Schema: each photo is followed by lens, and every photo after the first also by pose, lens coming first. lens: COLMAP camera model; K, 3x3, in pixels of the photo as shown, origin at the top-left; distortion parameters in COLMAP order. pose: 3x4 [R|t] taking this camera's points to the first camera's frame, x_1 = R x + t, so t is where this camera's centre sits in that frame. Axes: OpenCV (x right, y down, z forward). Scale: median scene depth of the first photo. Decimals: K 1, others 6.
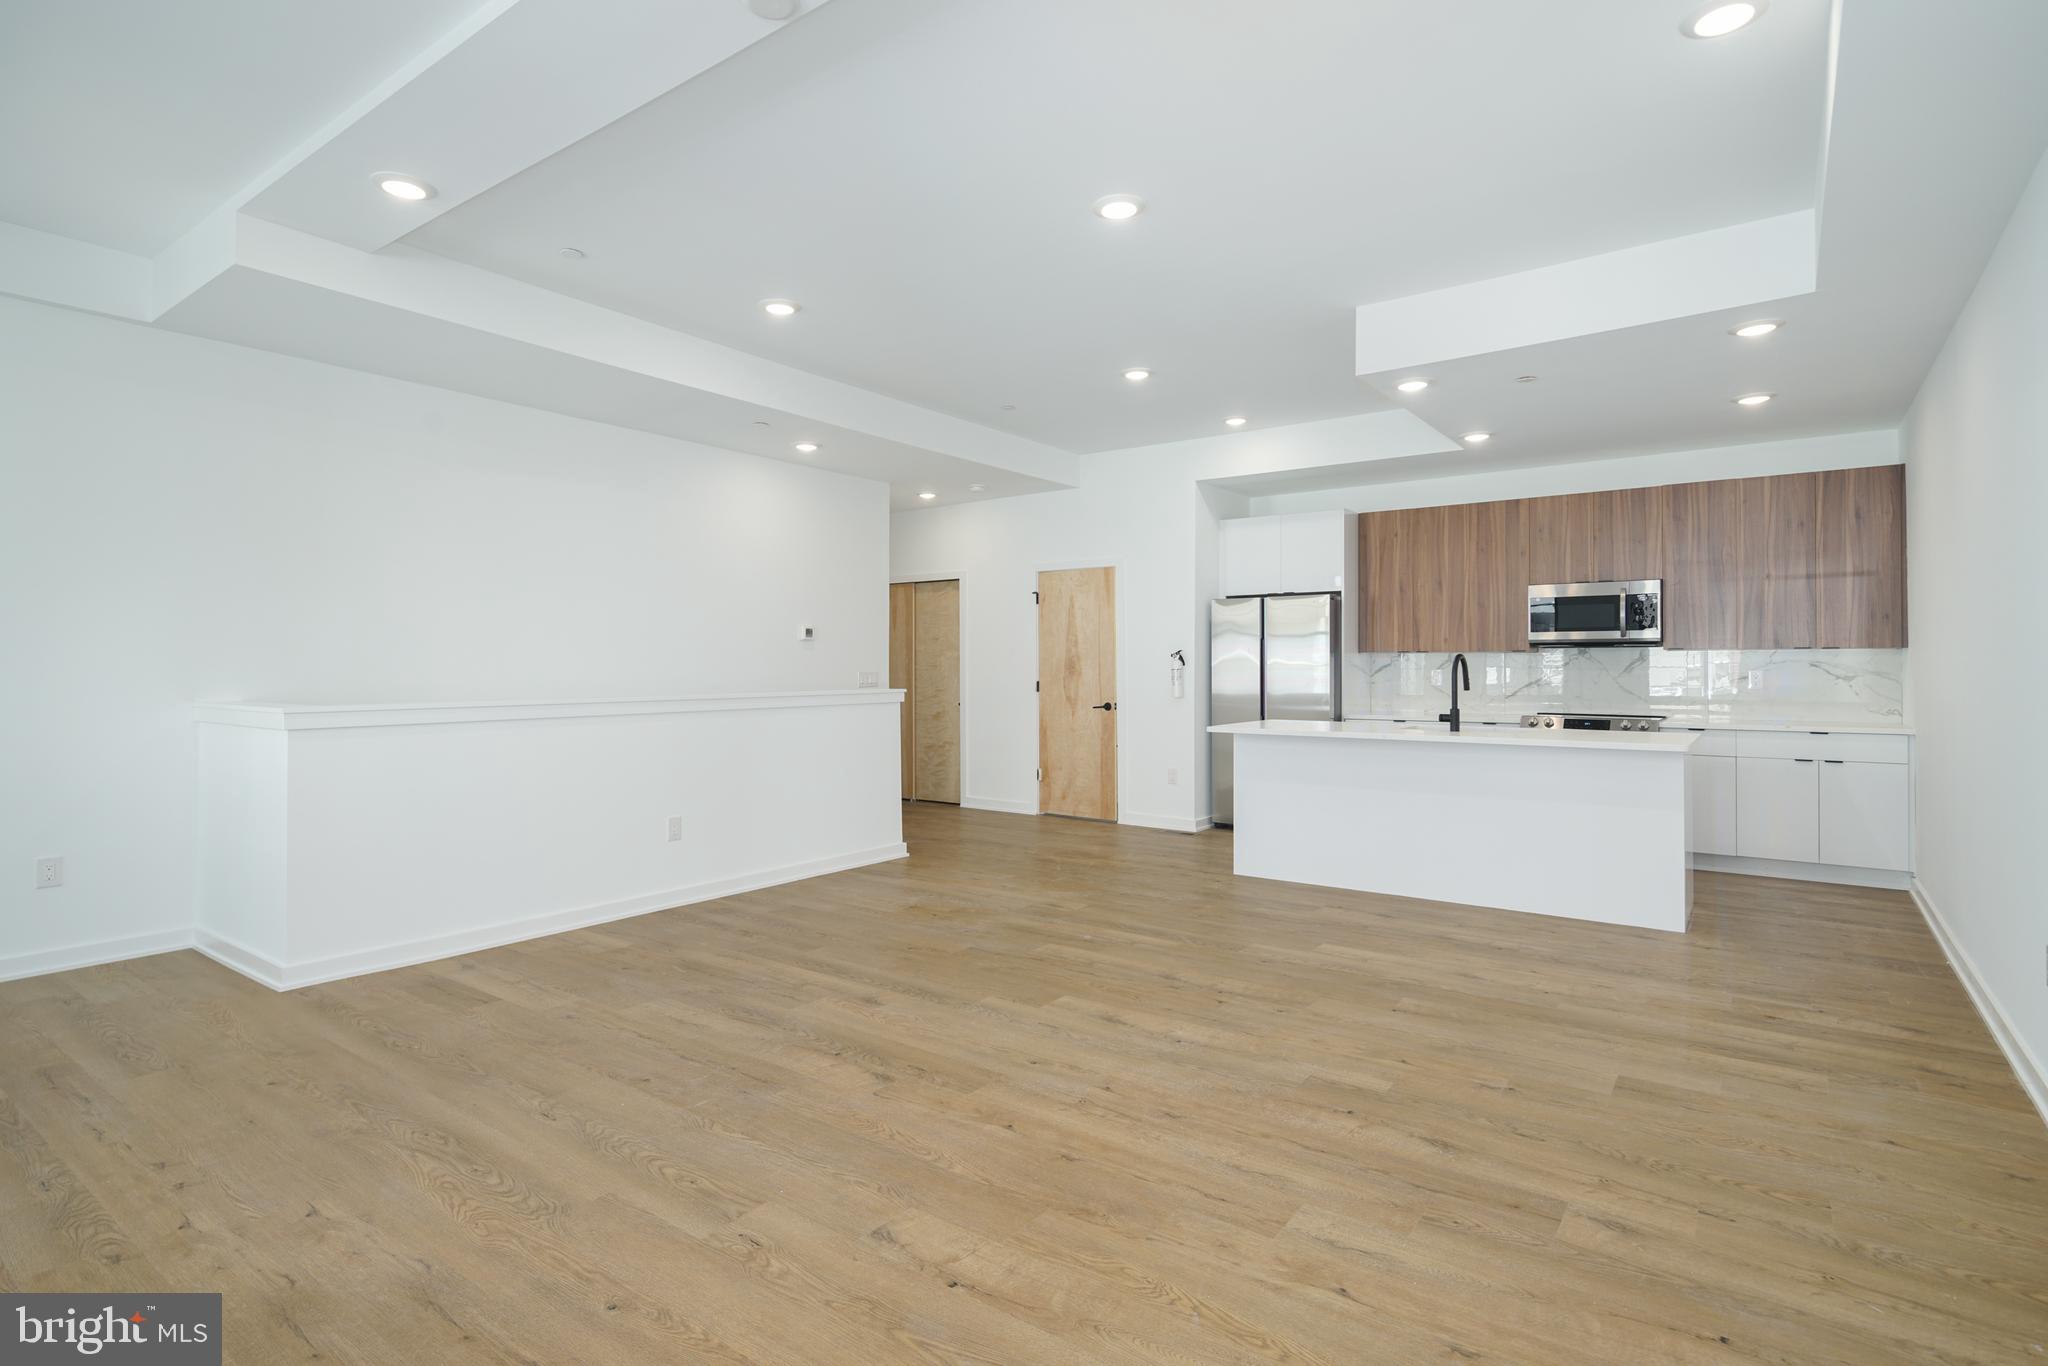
lens RADIAL K [[1007.7, 0, 1009.8], [0, 1007.7, 667.4], [0, 0, 1]] dist [0.001492, -0.000343]
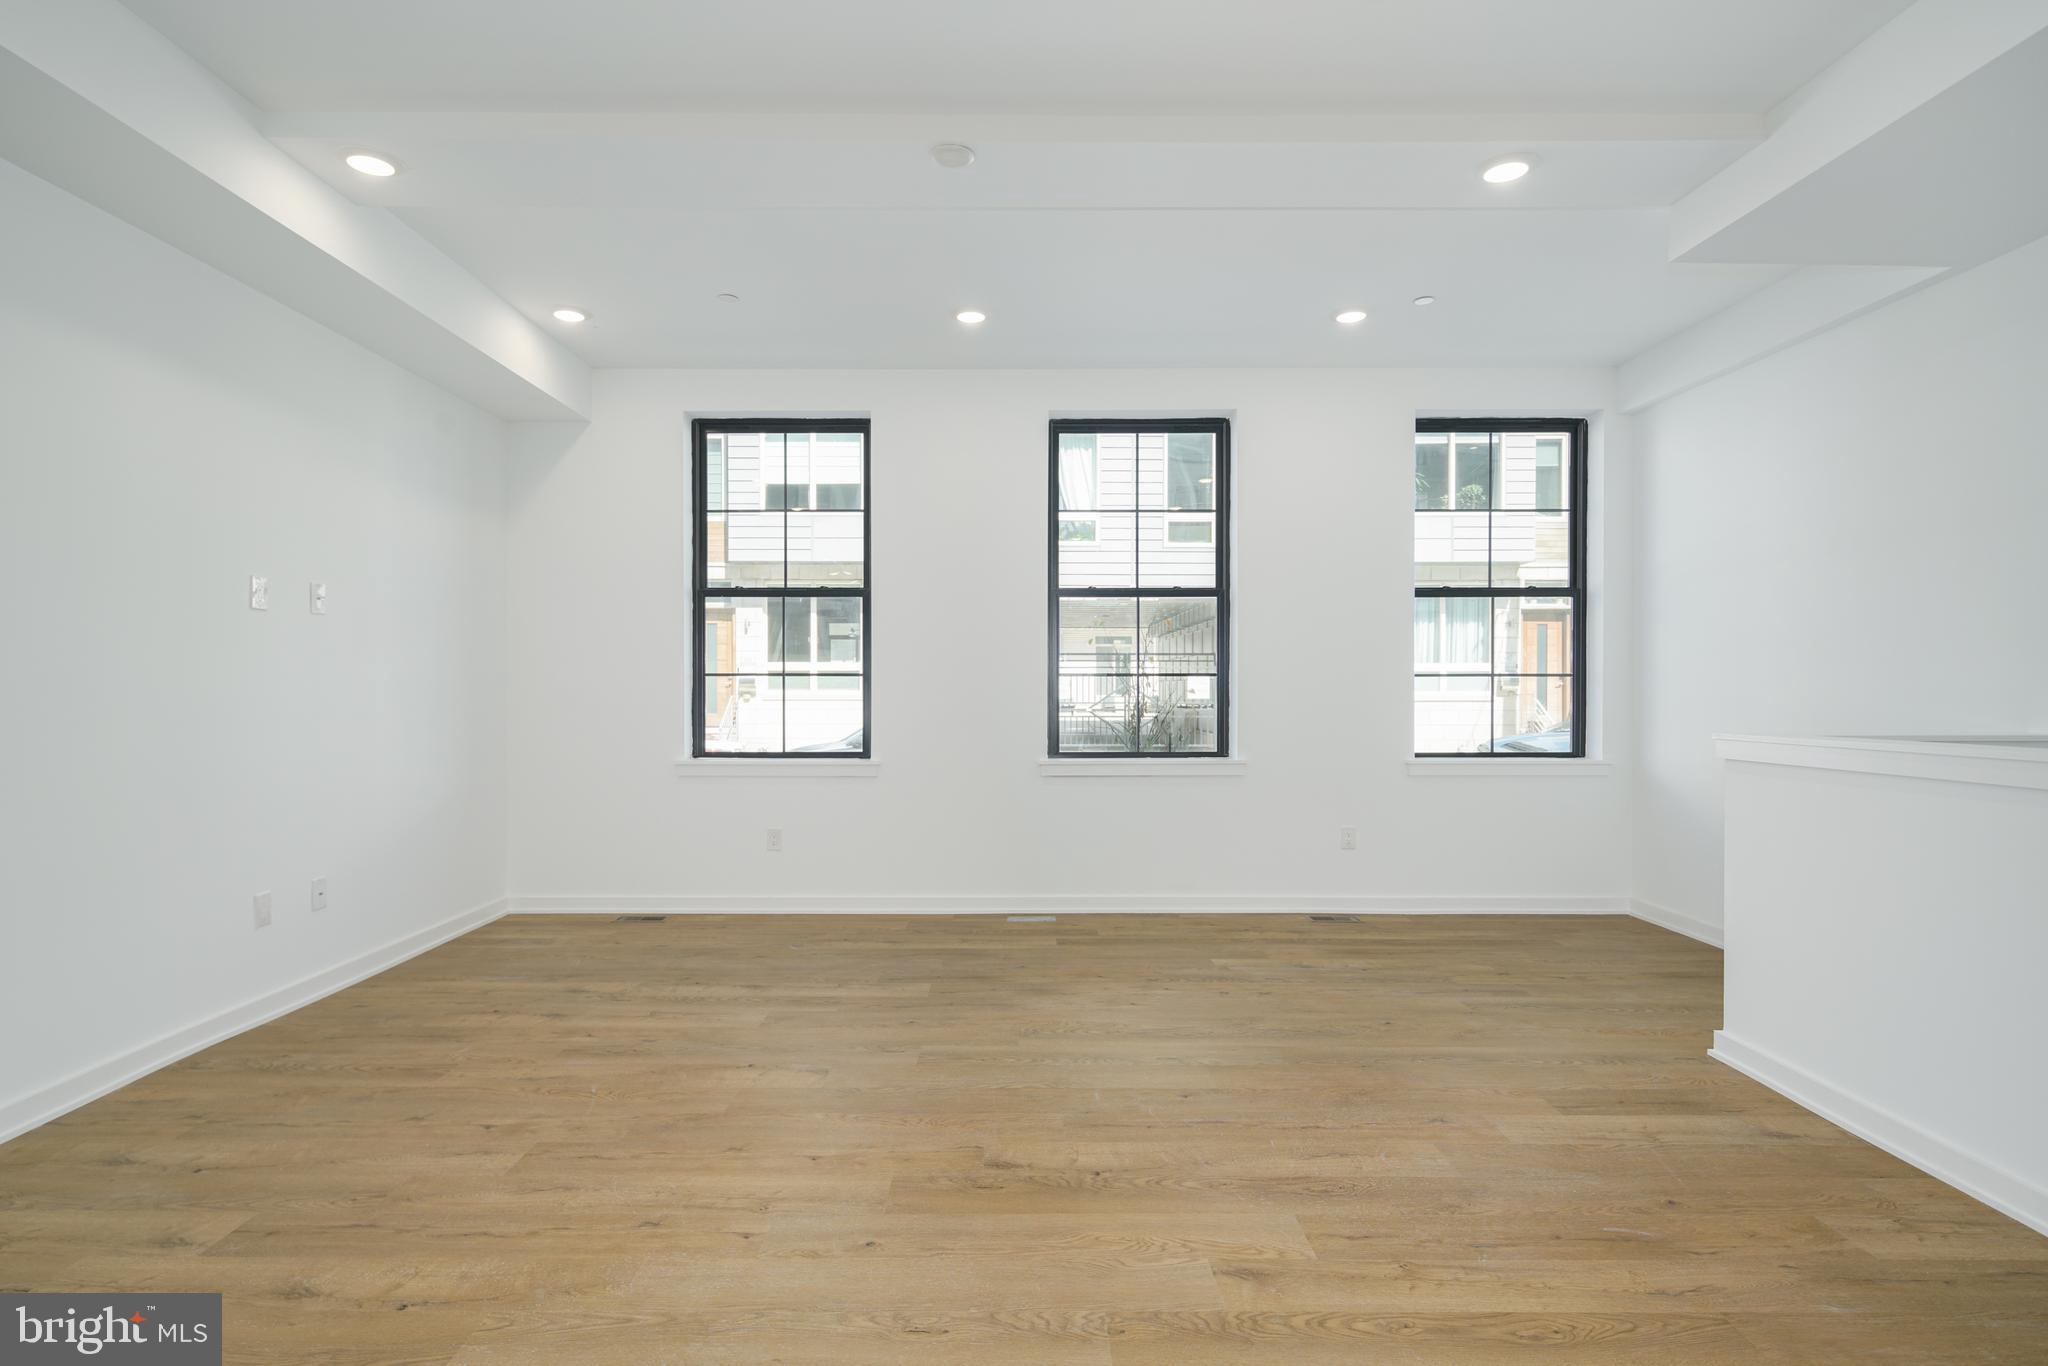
lens RADIAL K [[1001.8, 0, 1015.5], [0, 1001.8, 690.2], [0, 0, 1]] dist [0.000650, -0.000862]
pose [[-0.798255, 0.002682, -0.602314, 0.371261], [-0.001120, 0.999982, 0.005937, -0.008103], [0.602319, 0.005414, -0.798237, 1.632169]]
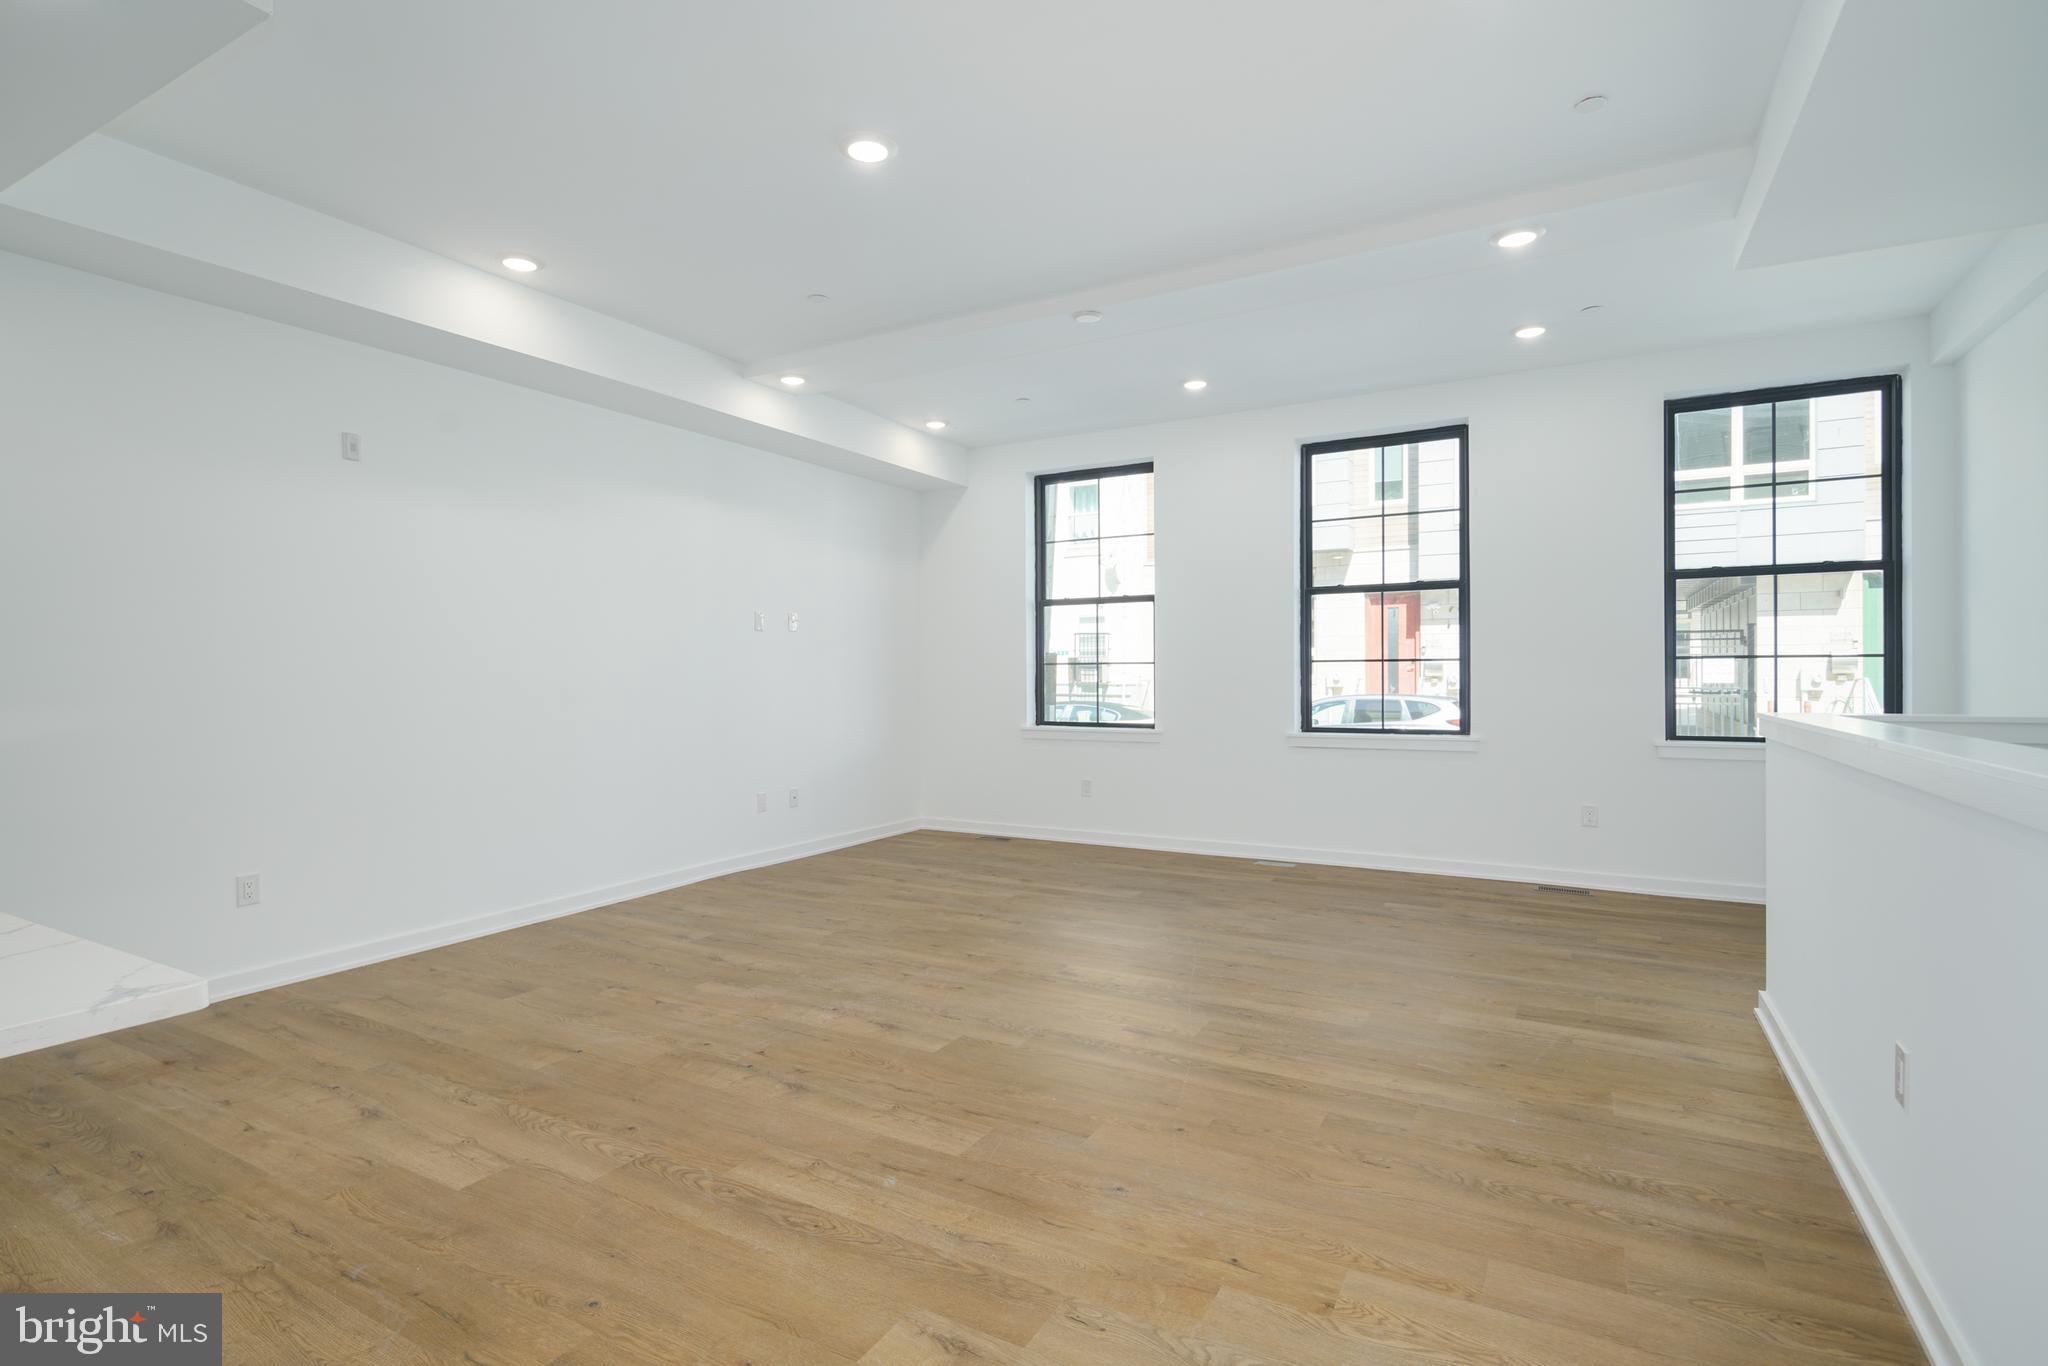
lens RADIAL K [[1007.7, 0, 1009.8], [0, 1007.7, 667.4], [0, 0, 1]] dist [0.001492, -0.000343]
pose [[-0.992638, 0.005455, -0.121000, 0.113551], [0.005879, 0.999978, -0.003149, -0.008988], [0.120980, -0.003837, -0.992648, 2.275410]]
